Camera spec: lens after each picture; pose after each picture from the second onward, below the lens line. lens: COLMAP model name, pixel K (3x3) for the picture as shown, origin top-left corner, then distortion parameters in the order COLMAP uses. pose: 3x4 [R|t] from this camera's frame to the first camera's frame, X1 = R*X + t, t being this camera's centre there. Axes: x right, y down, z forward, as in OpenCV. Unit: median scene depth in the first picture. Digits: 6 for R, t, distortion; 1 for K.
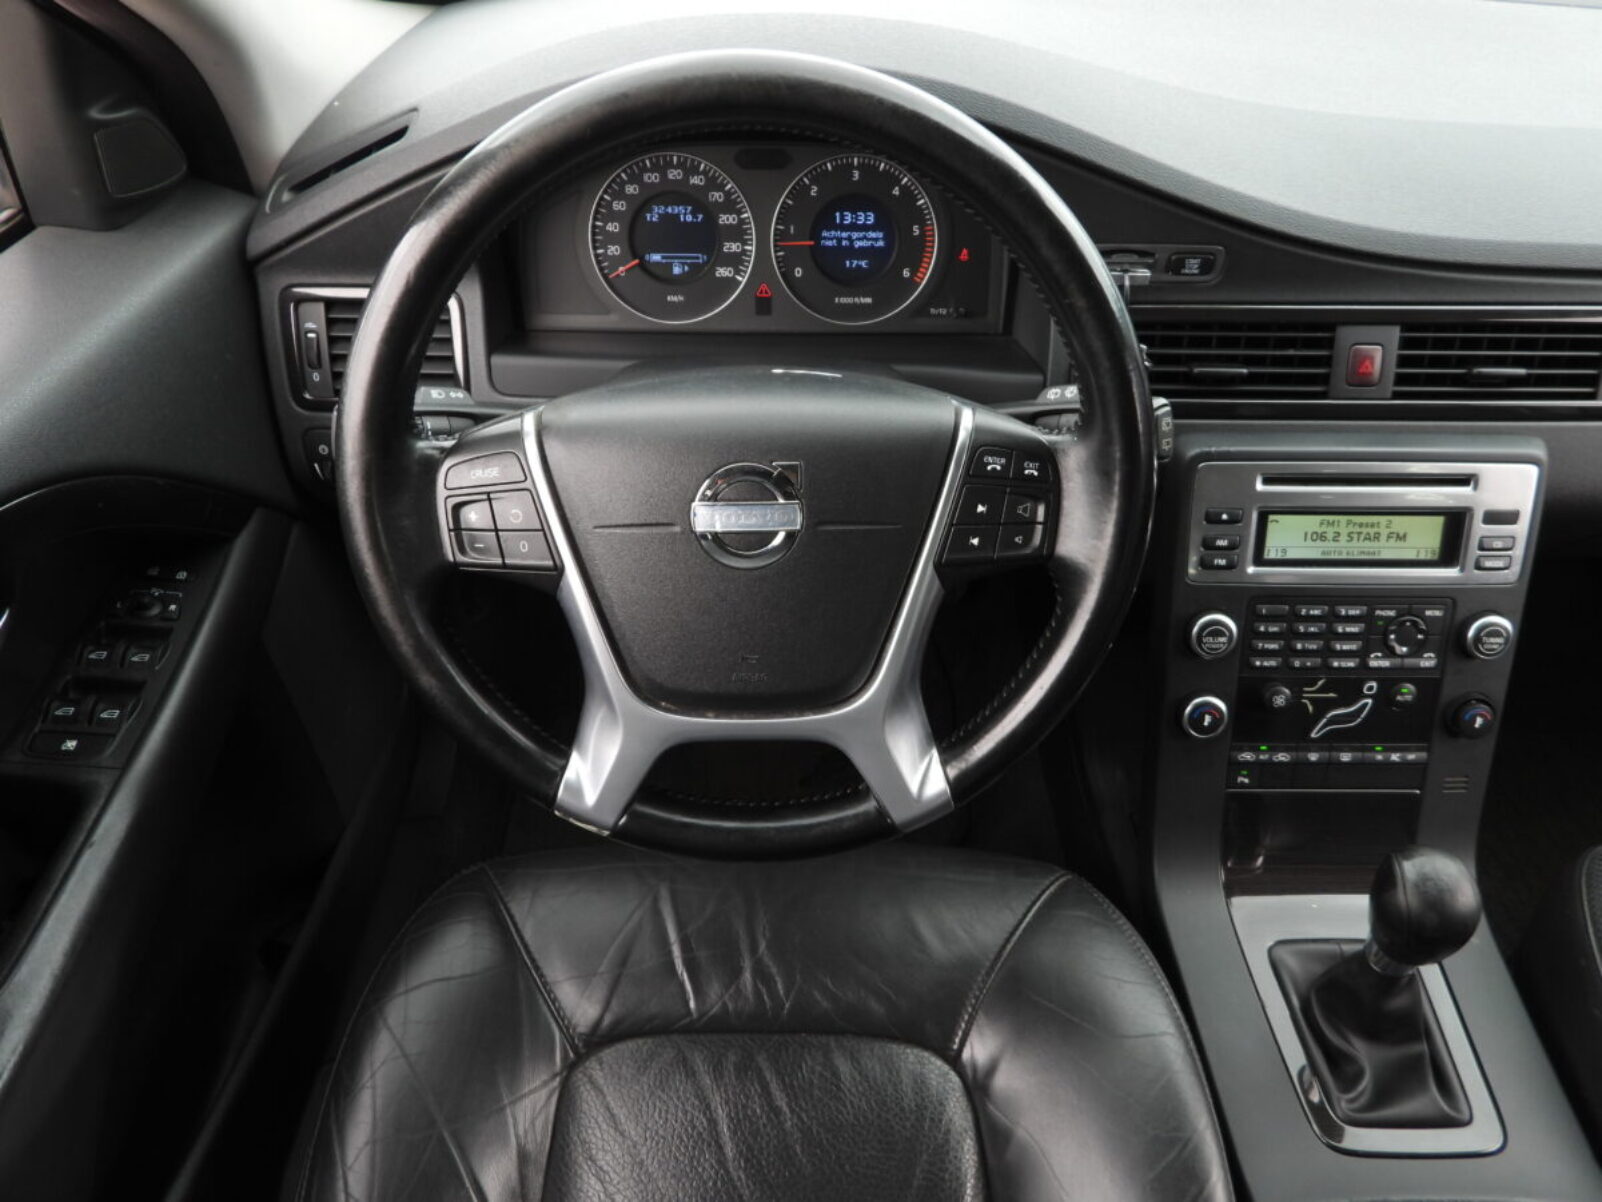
lens RADIAL K [[1145.9, 0, 801.0], [0, 1145.9, 601.0], [0, 0, 1]] dist [-0.004628, -0.000130]
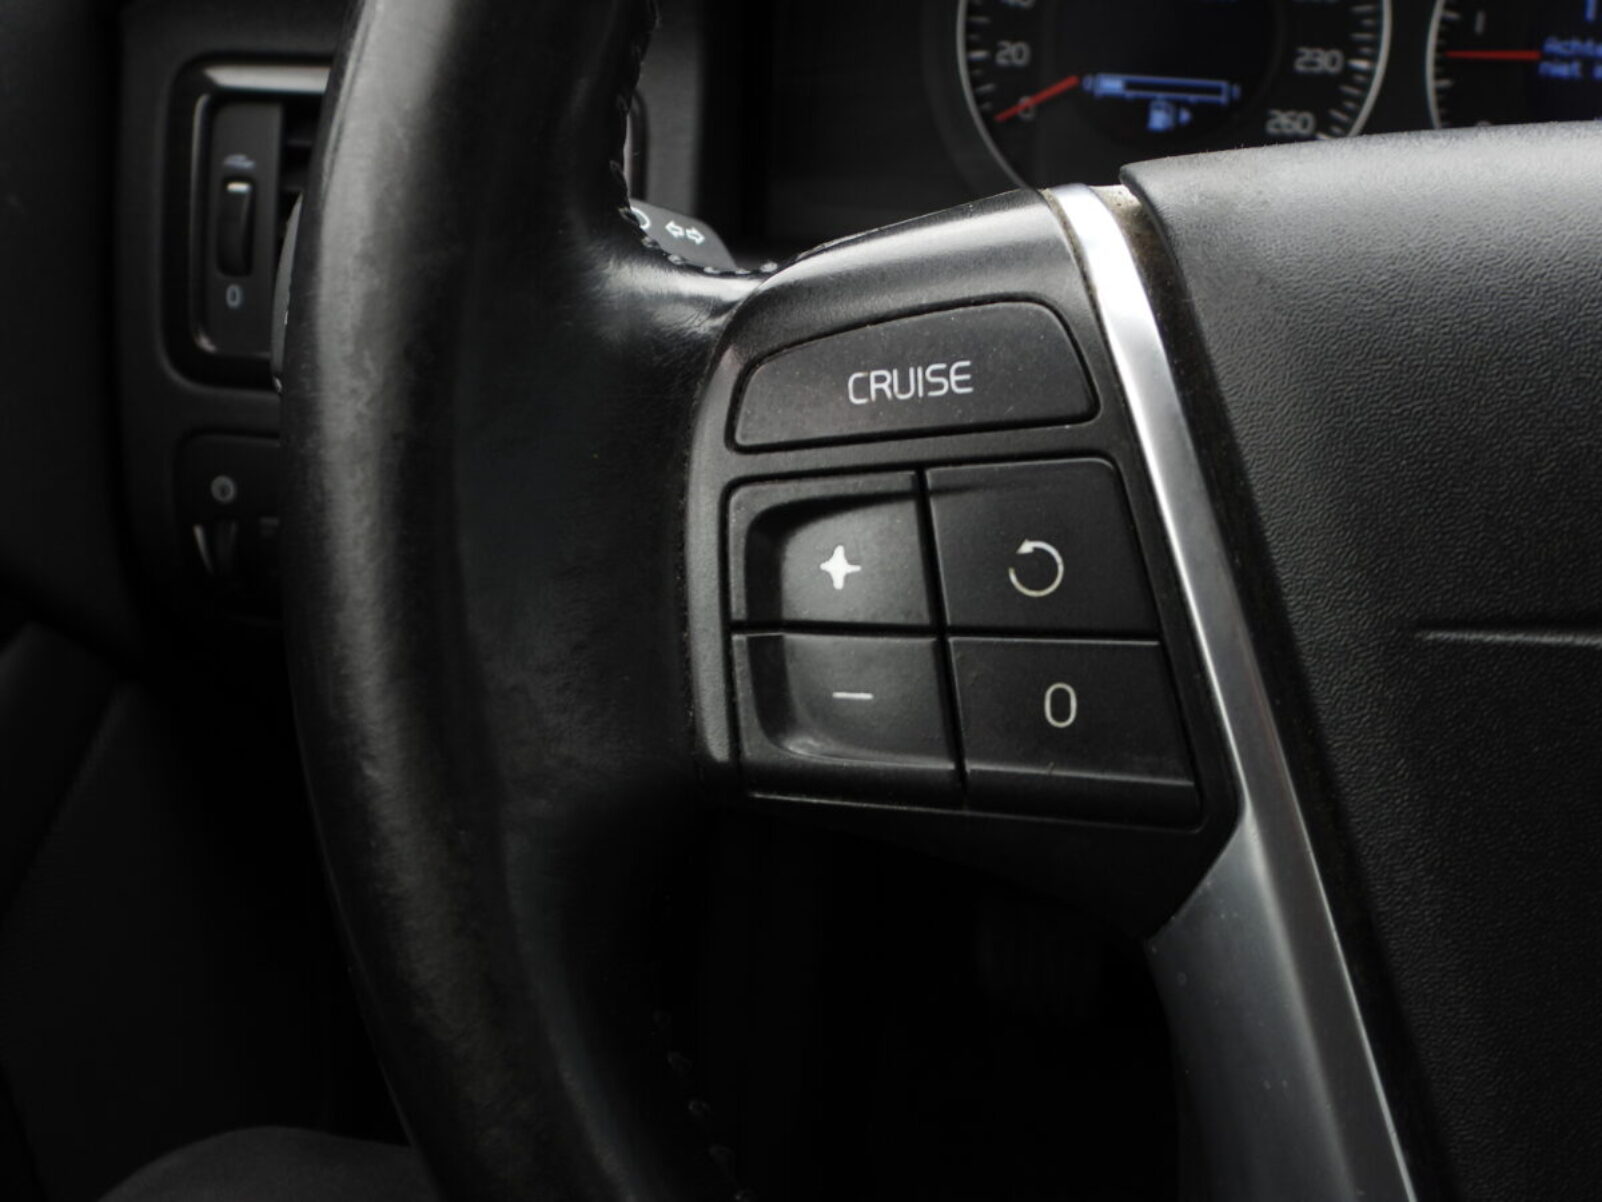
lens RADIAL K [[1799.3, 0, 801.0], [0, 1799.3, 601.0], [0, 0, 1]] dist [-0.055610, 0.017086]
pose [[0.995232, 0.062306, -0.075048, -0.192858], [-0.076018, 0.977549, -0.196519, 0.003116], [0.061118, 0.201287, 0.977624, 0.469712]]
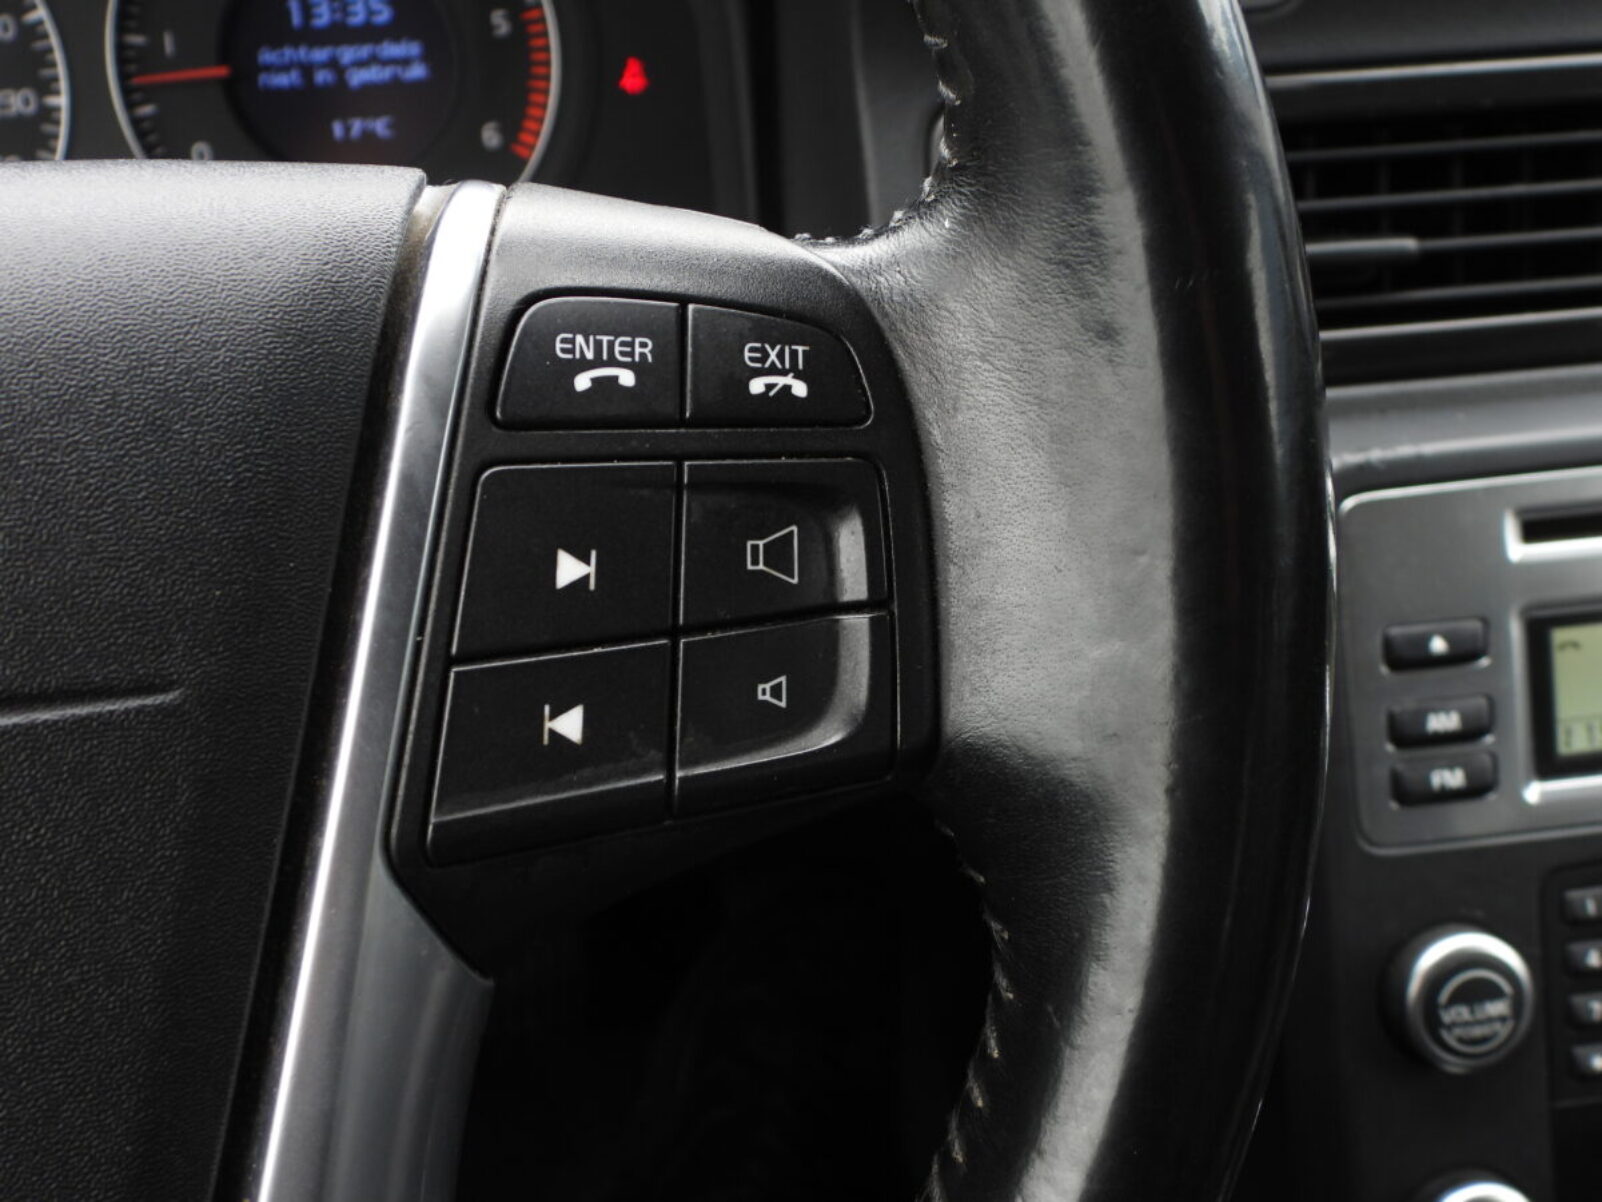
lens RADIAL K [[1799.3, 0, 801.0], [0, 1799.3, 601.0], [0, 0, 1]] dist [-0.055610, 0.017086]
pose [[0.987217, -0.100449, 0.123742, 0.114362], [0.124529, 0.970698, -0.205520, -0.000202], [-0.099472, 0.218302, 0.970798, 0.485235]]
